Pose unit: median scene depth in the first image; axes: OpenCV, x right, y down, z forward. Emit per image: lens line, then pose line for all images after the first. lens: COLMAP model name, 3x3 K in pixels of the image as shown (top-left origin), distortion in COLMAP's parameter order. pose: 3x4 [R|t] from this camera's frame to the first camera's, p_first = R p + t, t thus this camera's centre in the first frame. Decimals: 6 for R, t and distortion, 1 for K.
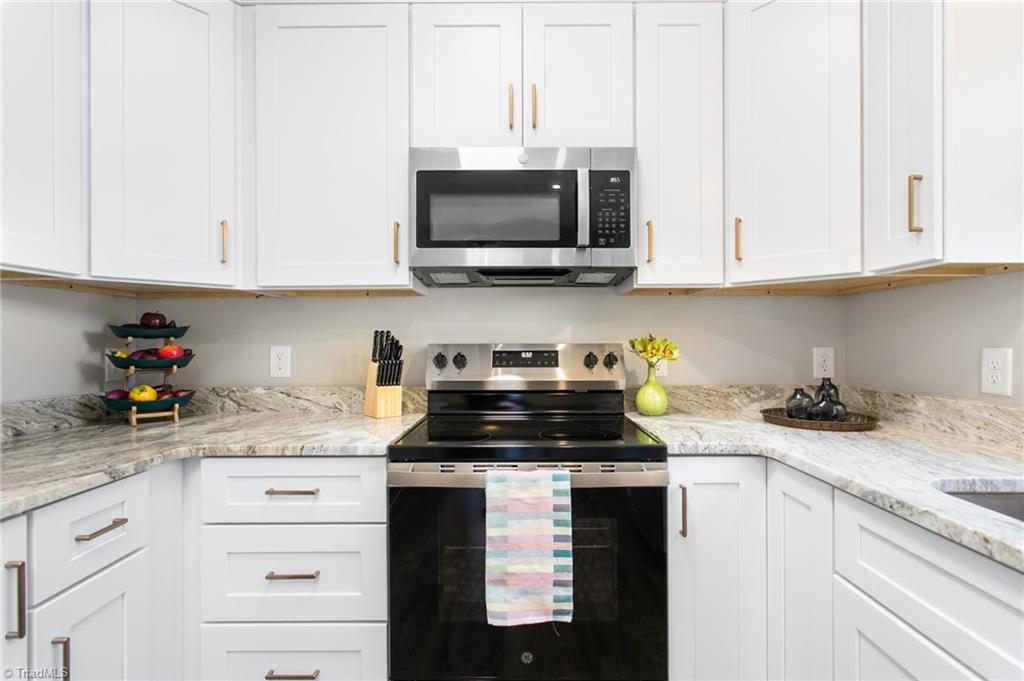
lens RADIAL K [[494.8, 0, 517.1], [0, 494.8, 347.1], [0, 0, 1]] dist [-0.000462, -0.000160]
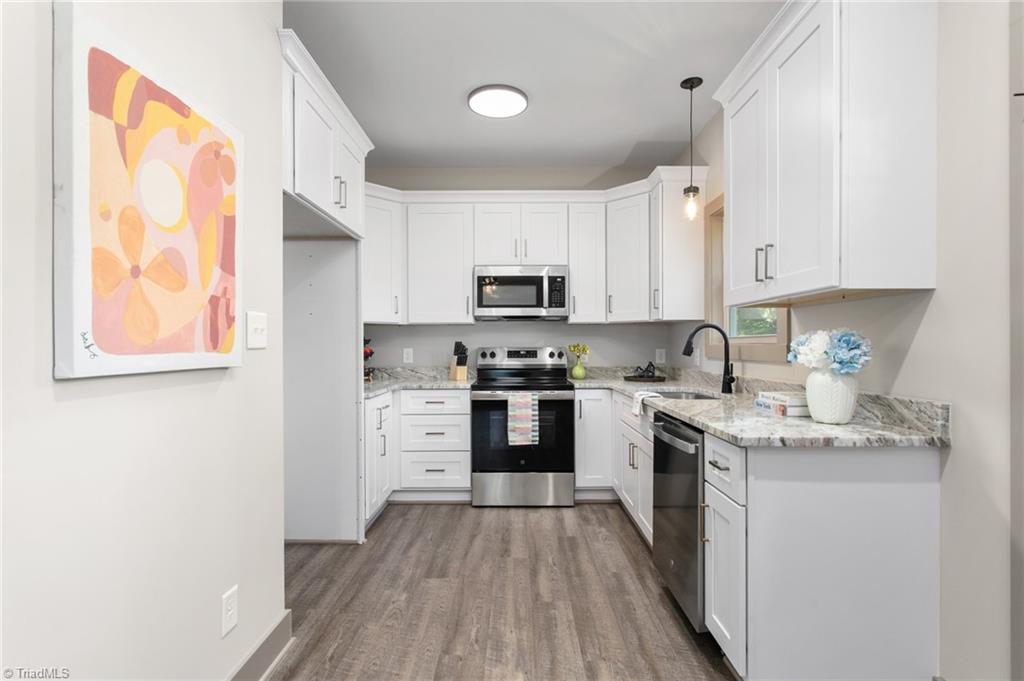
lens RADIAL K [[494.8, 0, 517.1], [0, 494.8, 347.1], [0, 0, 1]] dist [-0.000462, -0.000160]
pose [[0.999993, 0.000311, 0.003657, -0.016921], [-0.000270, 0.999935, -0.011372, 0.020114], [-0.003660, 0.011371, 0.999929, -1.427274]]
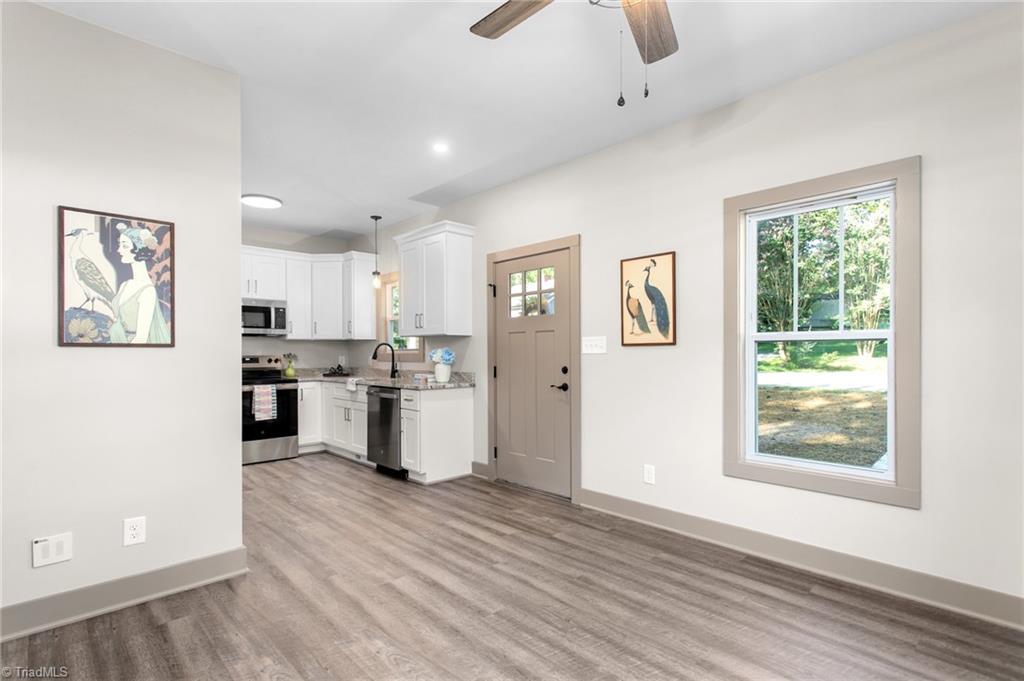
lens RADIAL K [[494.8, 0, 517.1], [0, 494.8, 347.1], [0, 0, 1]] dist [-0.000462, -0.000160]
pose [[0.717620, 0.007454, 0.696395, -1.089901], [0.012003, 0.999662, -0.023070, 0.036476], [-0.696331, 0.024914, 0.717288, -2.807901]]
